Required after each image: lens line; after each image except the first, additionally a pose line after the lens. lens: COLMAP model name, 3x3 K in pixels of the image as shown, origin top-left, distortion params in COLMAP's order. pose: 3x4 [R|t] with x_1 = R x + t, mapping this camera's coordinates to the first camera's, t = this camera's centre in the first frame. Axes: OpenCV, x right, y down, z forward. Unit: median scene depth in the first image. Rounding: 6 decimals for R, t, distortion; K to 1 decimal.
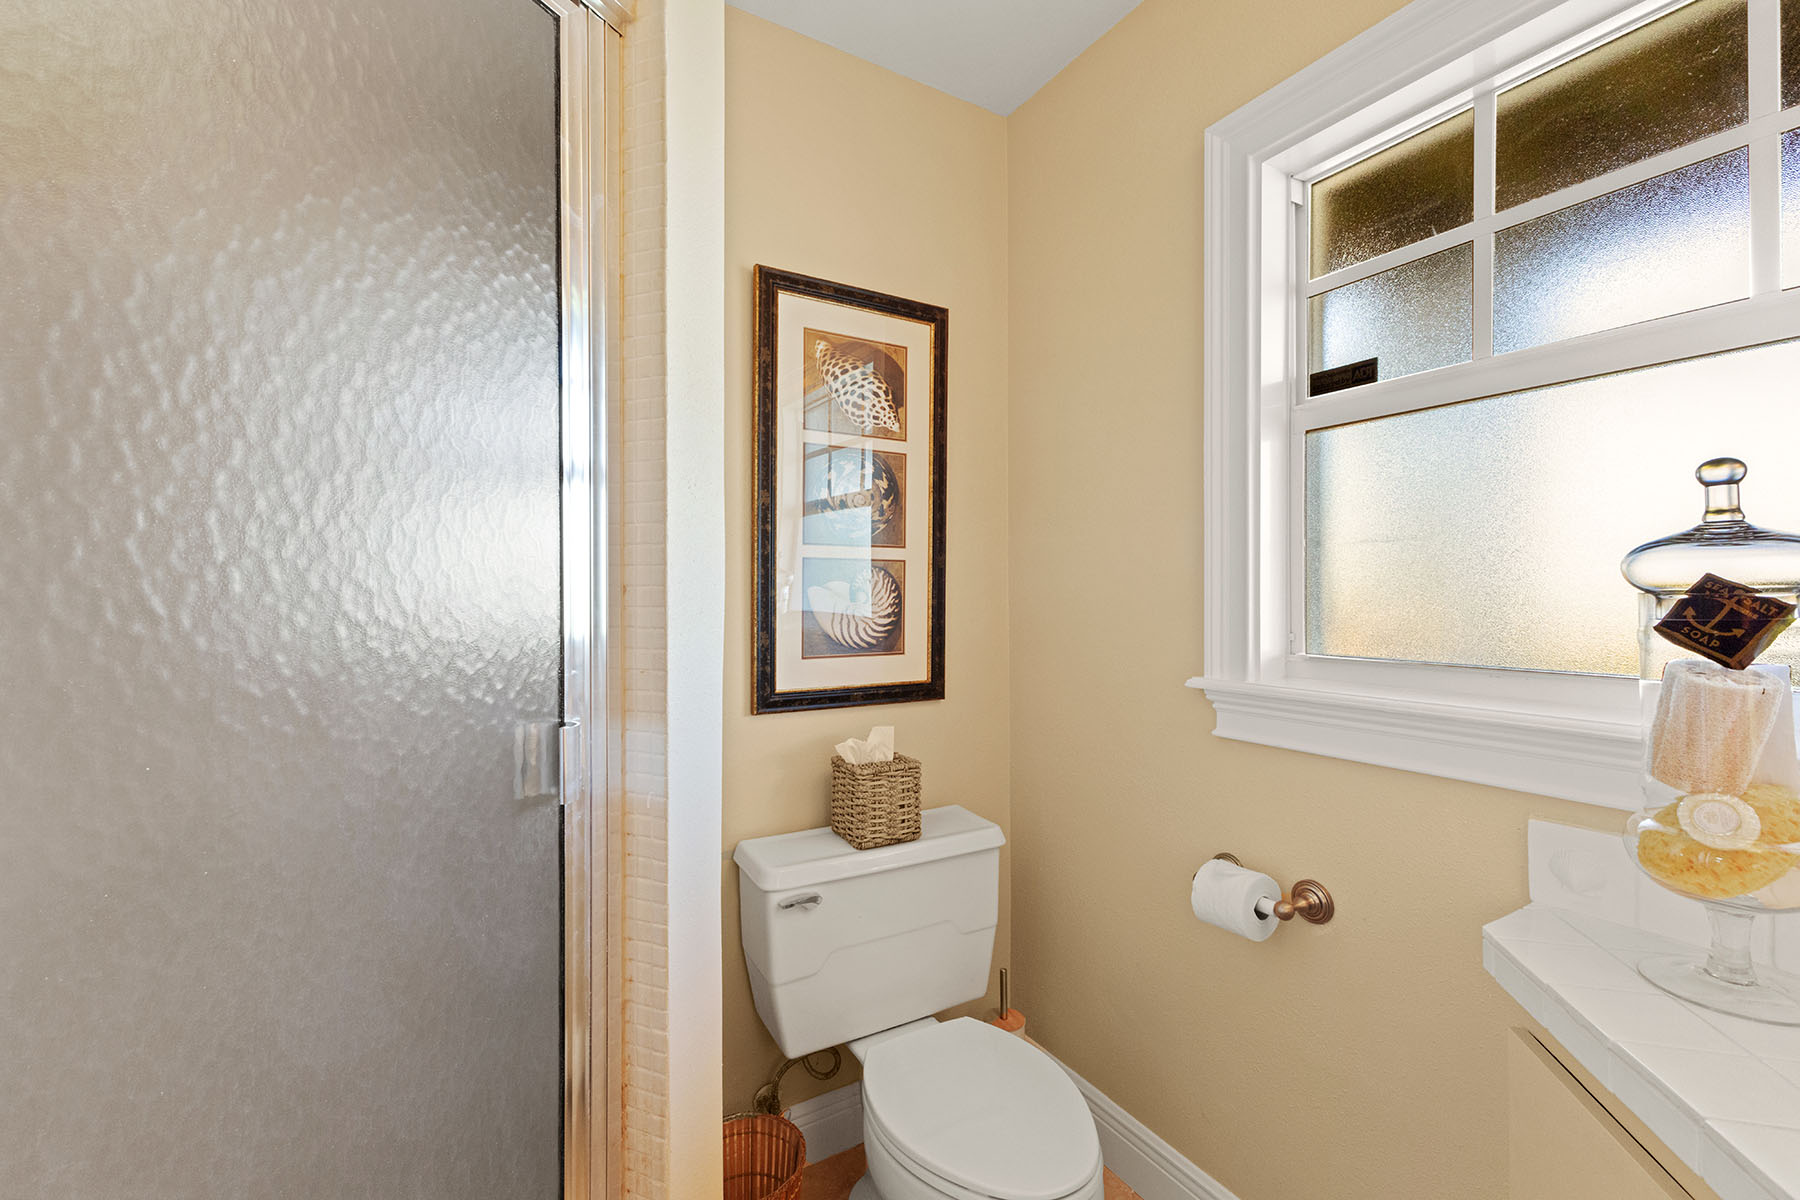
lens RADIAL K [[777.4, 0, 903.8], [0, 777.4, 598.1], [0, 0, 1]] dist [0.004893, 0.000113]
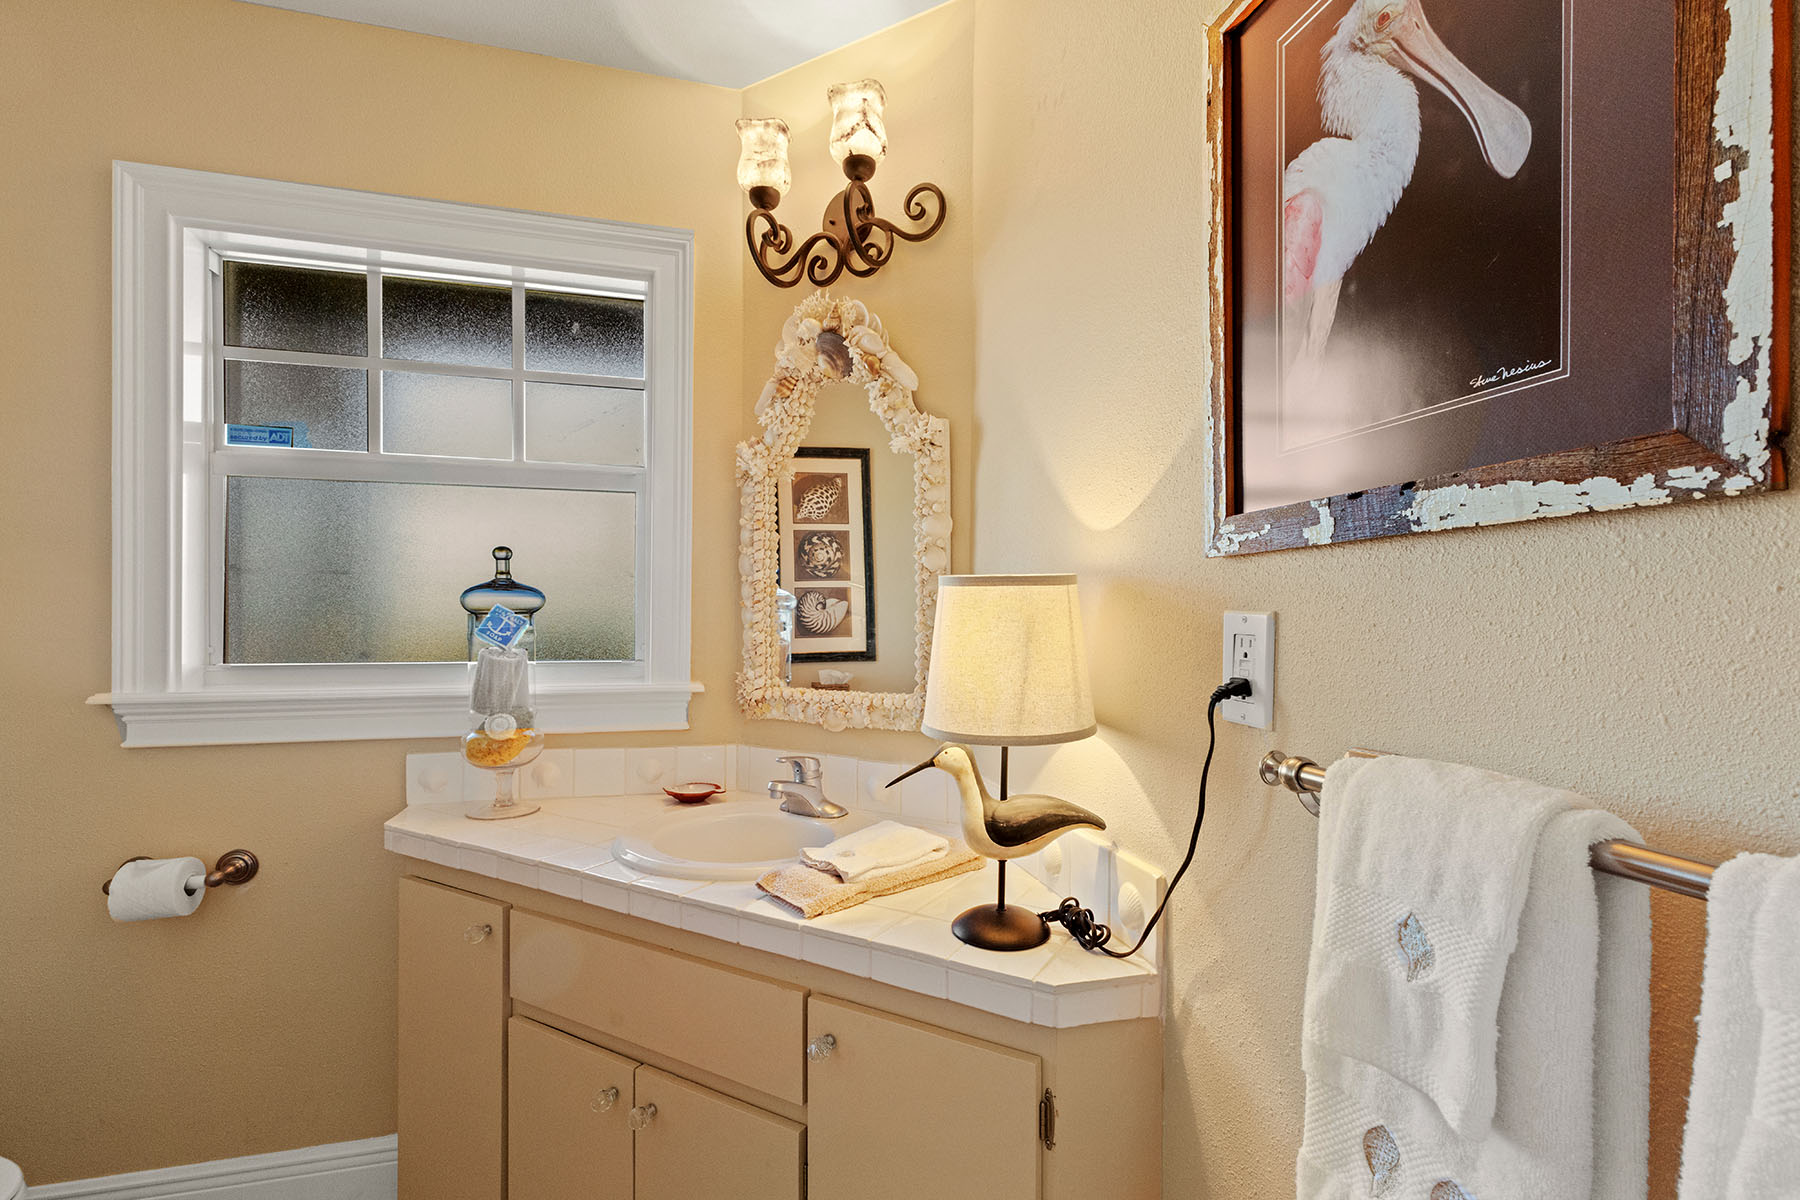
lens RADIAL K [[777.4, 0, 901.4], [0, 777.4, 613.9], [0, 0, 1]] dist [0.004893, 0.000113]
pose [[0.275812, 0.007292, 0.961184, -0.367476], [-0.002136, 0.999973, -0.006973, 0.002645], [-0.961209, -0.000130, 0.275821, -0.332638]]
